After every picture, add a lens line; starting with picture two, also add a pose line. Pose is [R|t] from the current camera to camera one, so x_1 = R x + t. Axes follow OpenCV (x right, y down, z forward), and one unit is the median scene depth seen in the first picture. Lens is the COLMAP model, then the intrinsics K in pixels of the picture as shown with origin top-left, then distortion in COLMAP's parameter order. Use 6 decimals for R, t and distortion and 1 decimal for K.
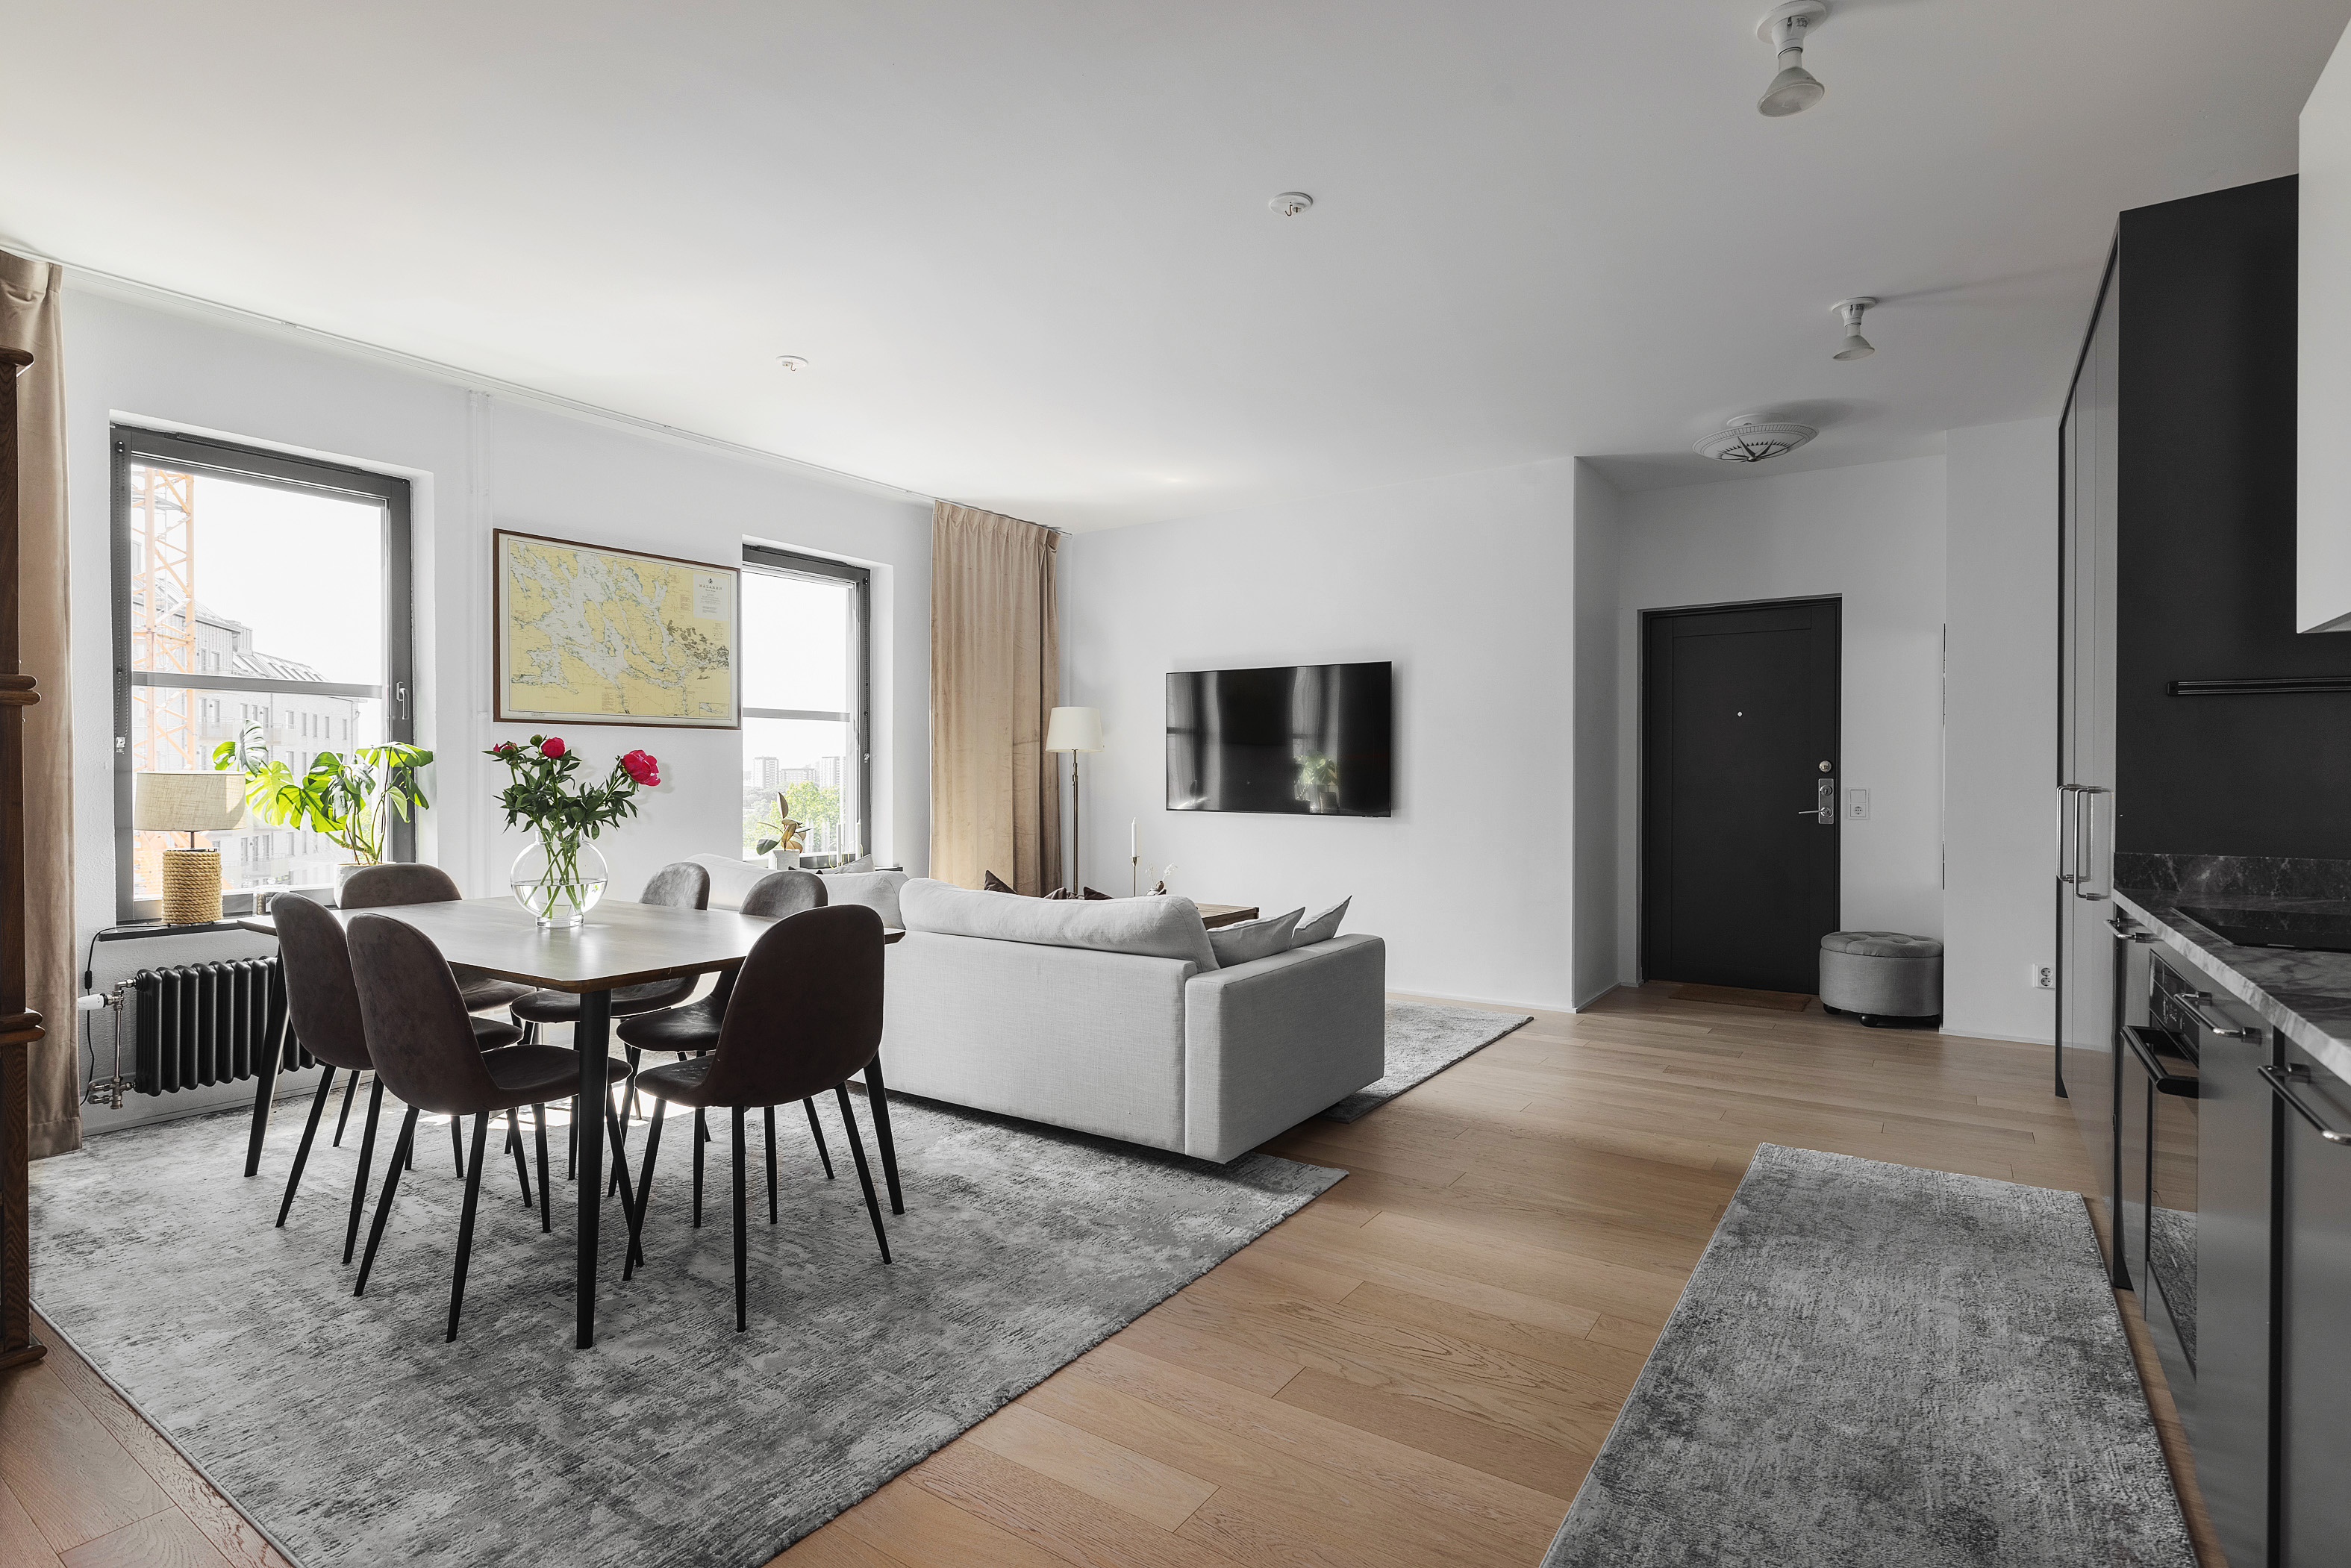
lens RADIAL K [[1137.4, 0, 1166.6], [0, 1137.4, 784.1], [0, 0, 1]] dist [-0.004450, -0.000648]
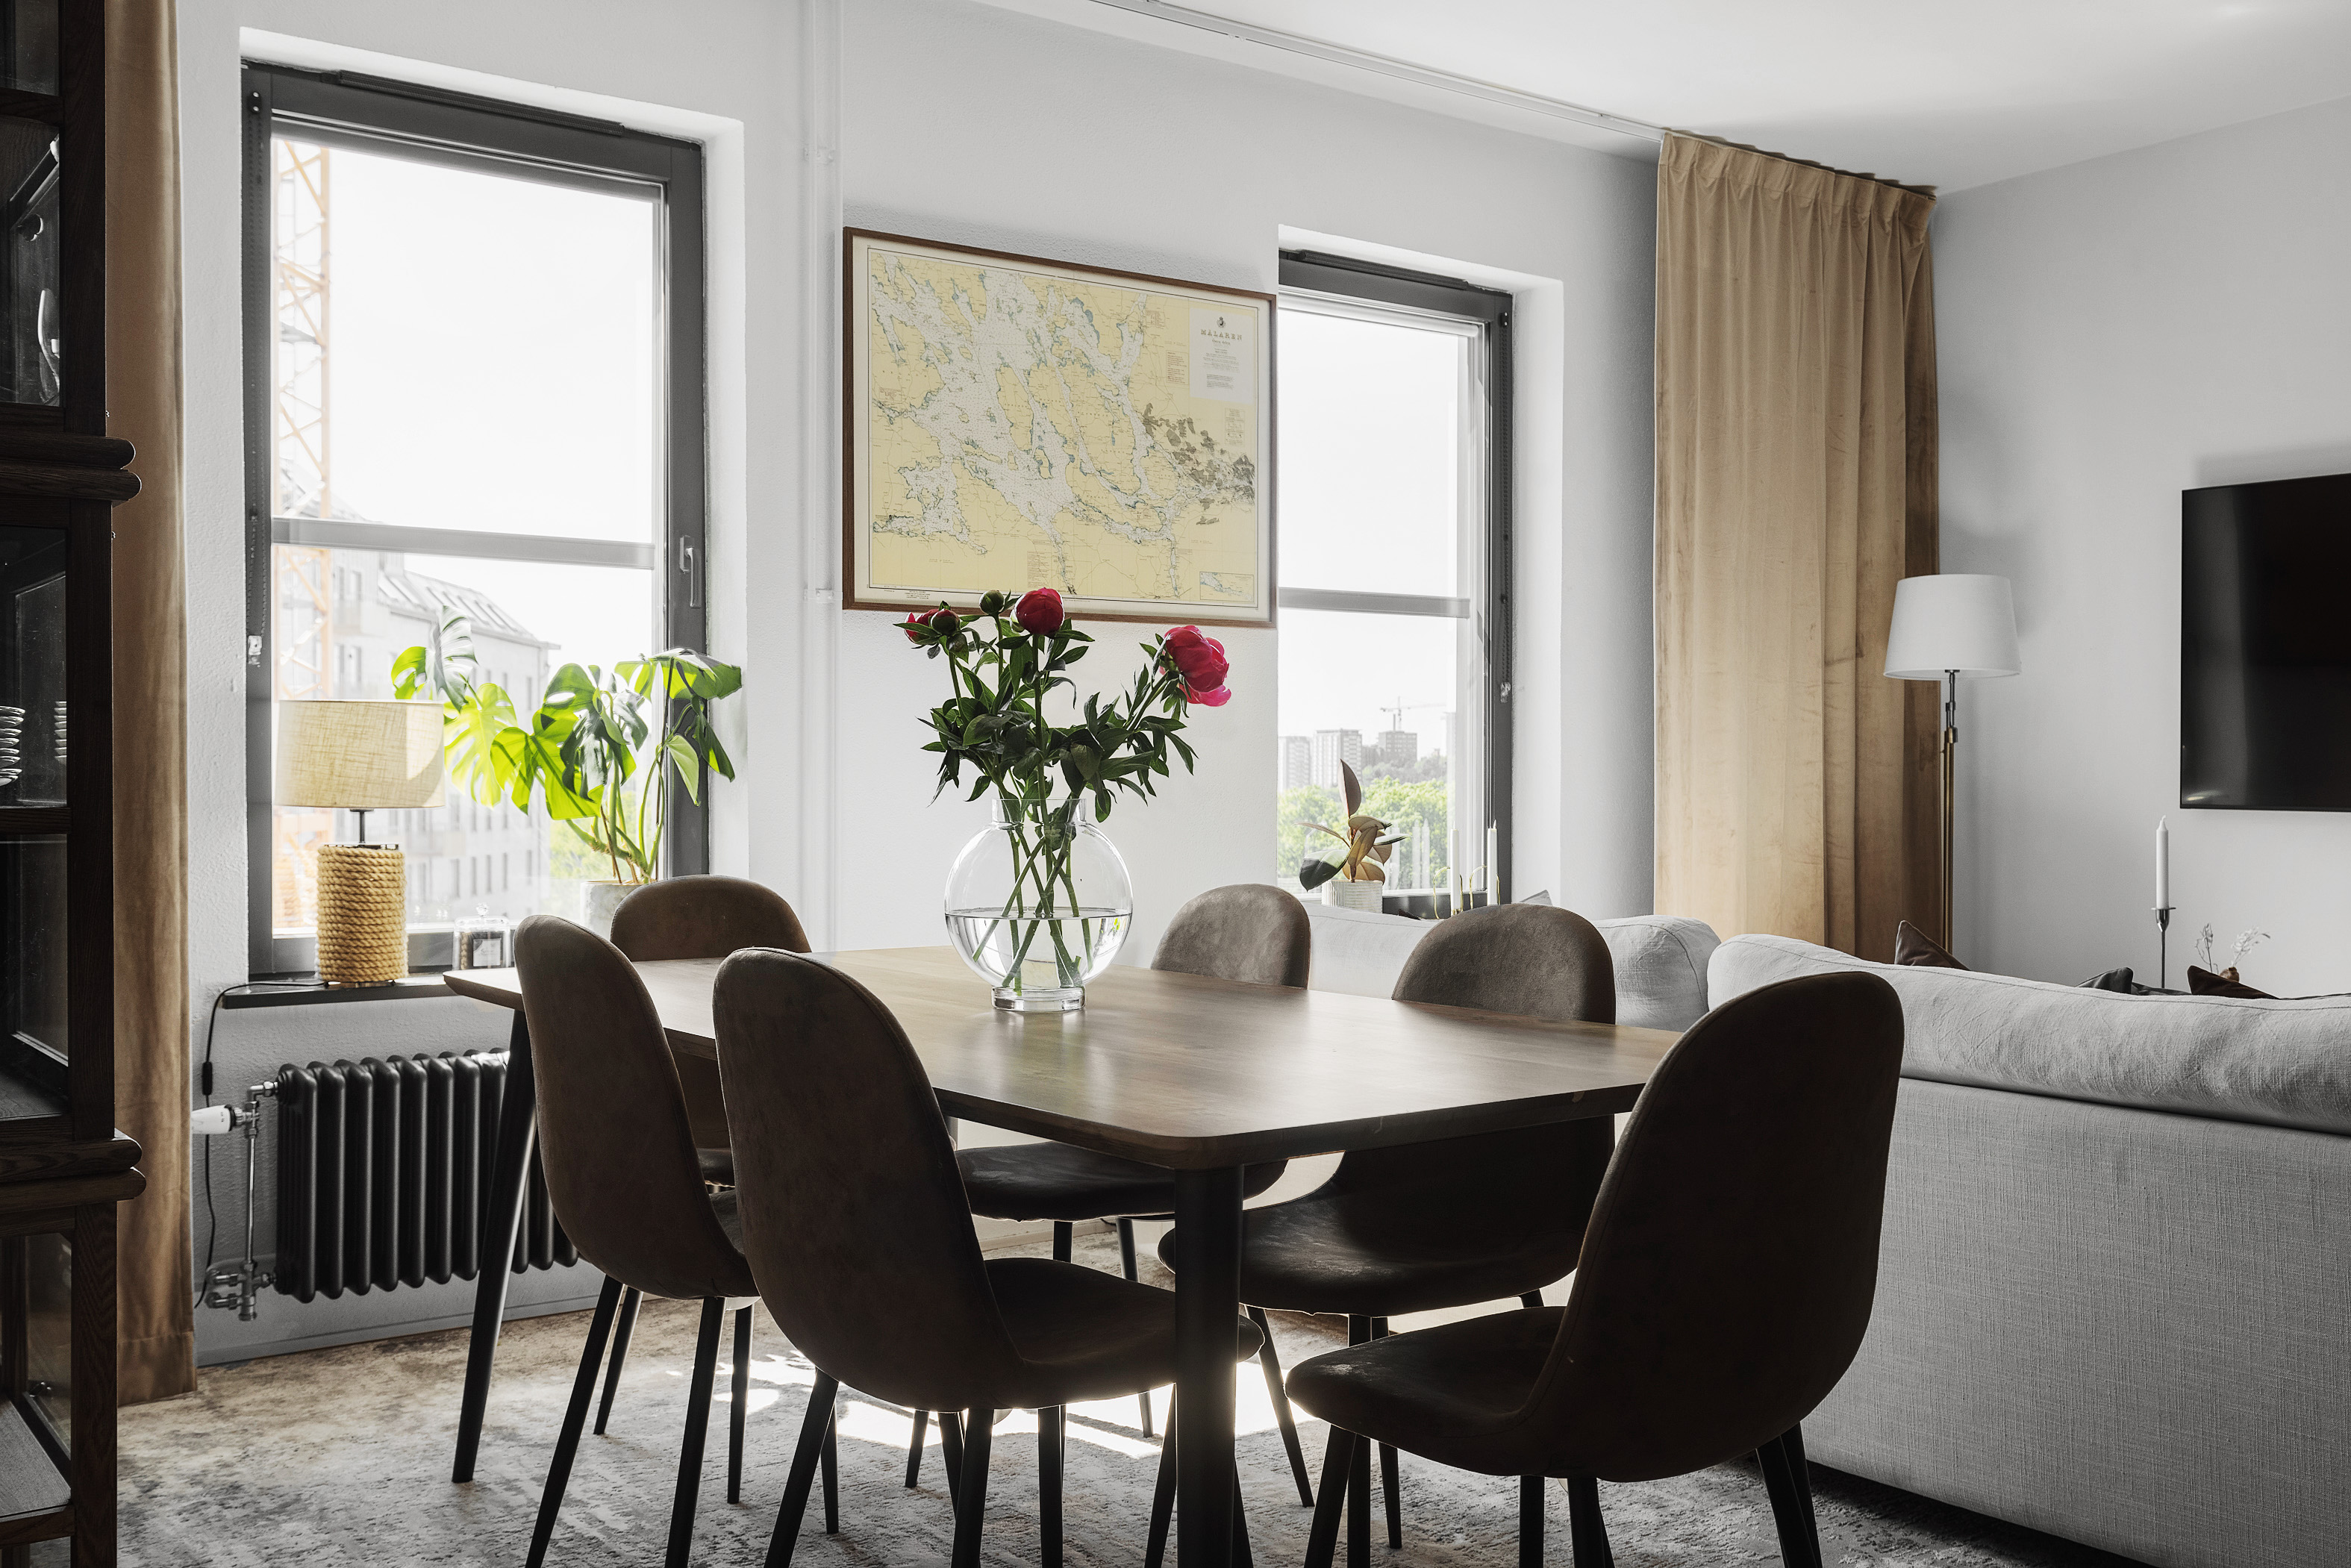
lens RADIAL K [[2140.3, 0, 1123.0], [0, 2140.3, 790.0], [0, 0, 1]] dist [0.007365, -0.015015]
pose [[0.938731, 0.002643, -0.344639, -0.174547], [-0.002950, 0.999996, -0.000364, 0.031268], [0.344637, 0.001358, 0.938735, 0.174655]]
